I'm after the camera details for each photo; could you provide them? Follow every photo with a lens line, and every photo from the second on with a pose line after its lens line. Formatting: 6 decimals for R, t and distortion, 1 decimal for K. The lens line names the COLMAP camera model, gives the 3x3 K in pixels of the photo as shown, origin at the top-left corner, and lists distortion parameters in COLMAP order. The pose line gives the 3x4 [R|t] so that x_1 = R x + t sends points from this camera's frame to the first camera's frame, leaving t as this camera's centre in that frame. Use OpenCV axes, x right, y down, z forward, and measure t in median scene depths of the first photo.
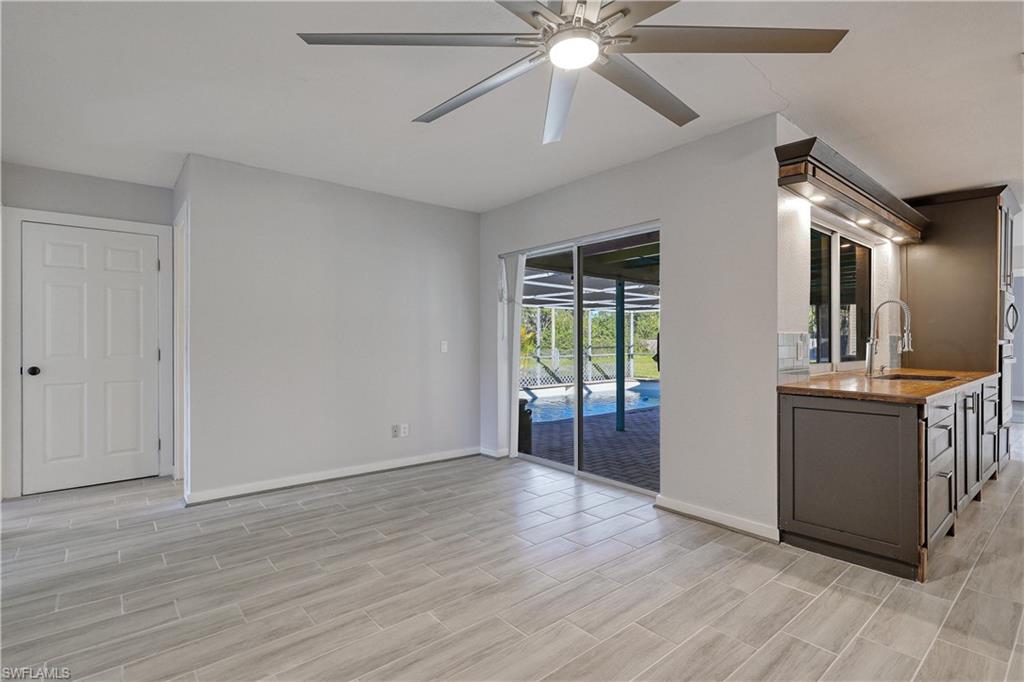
lens RADIAL K [[478.9, 0, 506.8], [0, 478.9, 340.7], [0, 0, 1]] dist [0.011740, -0.000096]
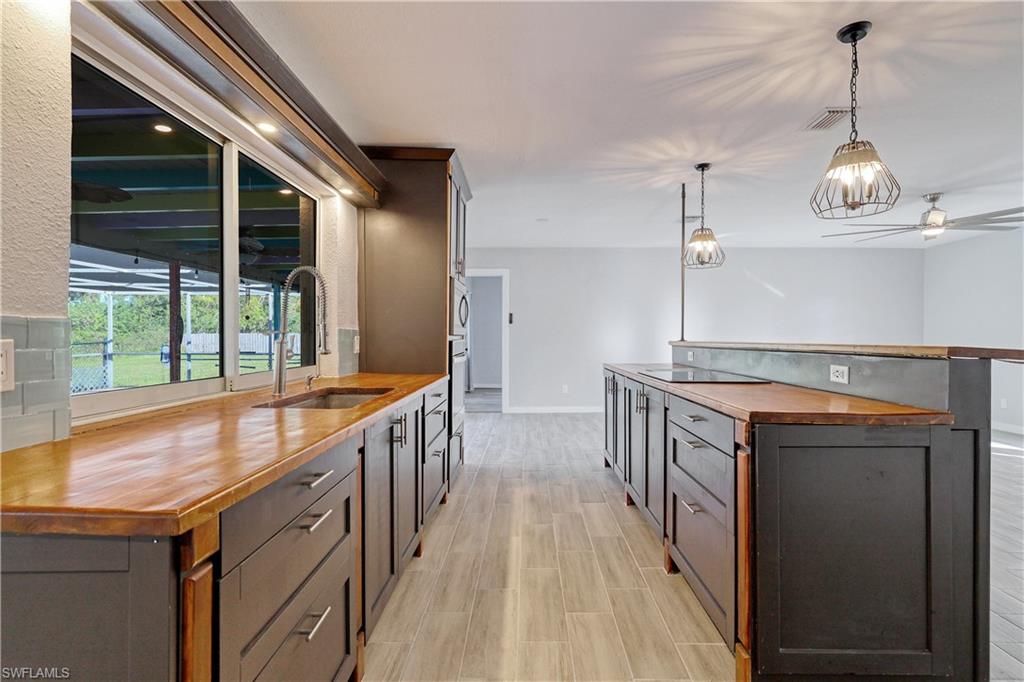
lens RADIAL K [[490.9, 0, 512.0], [0, 490.9, 341.0], [0, 0, 1]] dist [-0.002642, -0.000111]
pose [[0.655415, -0.004763, 0.755254, 0.447290], [-0.003967, 0.999945, 0.009749, -0.000269], [-0.755259, -0.009385, 0.655360, 0.362399]]
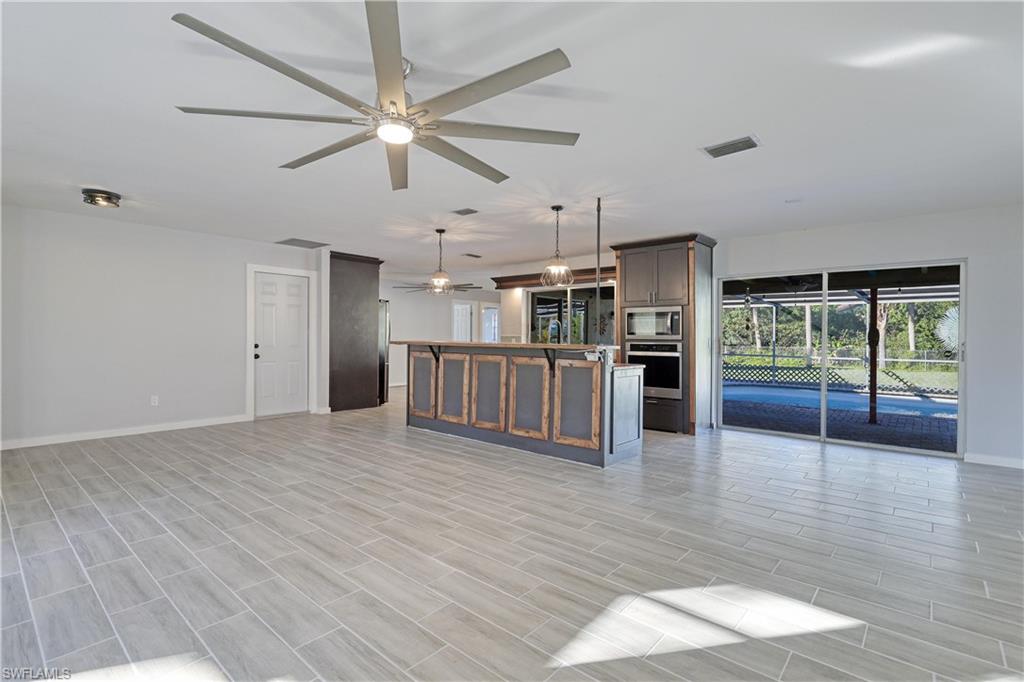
lens RADIAL K [[470.6, 0, 509.1], [0, 470.6, 337.2], [0, 0, 1]] dist [-0.000232, 0.000073]
pose [[0.174620, 0.006811, -0.984612, 2.079423], [-0.005698, 0.999966, 0.005907, -0.009577], [0.984619, 0.004579, 0.174653, 0.380181]]
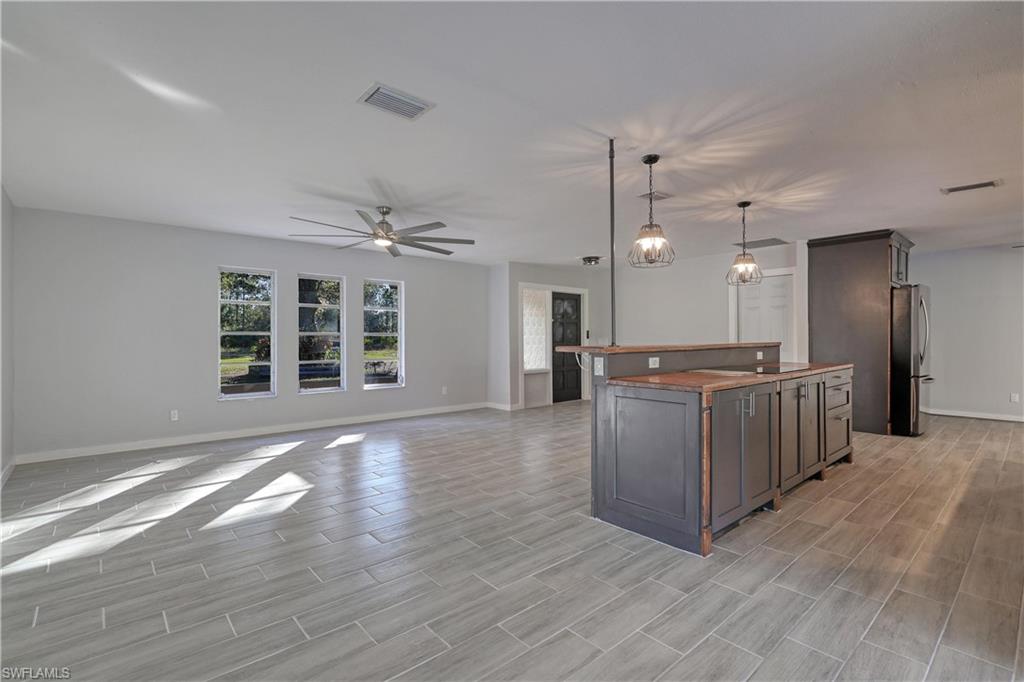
lens RADIAL K [[470.6, 0, 509.1], [0, 470.6, 337.2], [0, 0, 1]] dist [-0.000232, 0.000073]
pose [[-0.999380, 0.011994, -0.033107, 1.417922], [0.012320, 0.999877, -0.009662, -0.000727], [0.032987, -0.010064, -0.999405, 1.285148]]
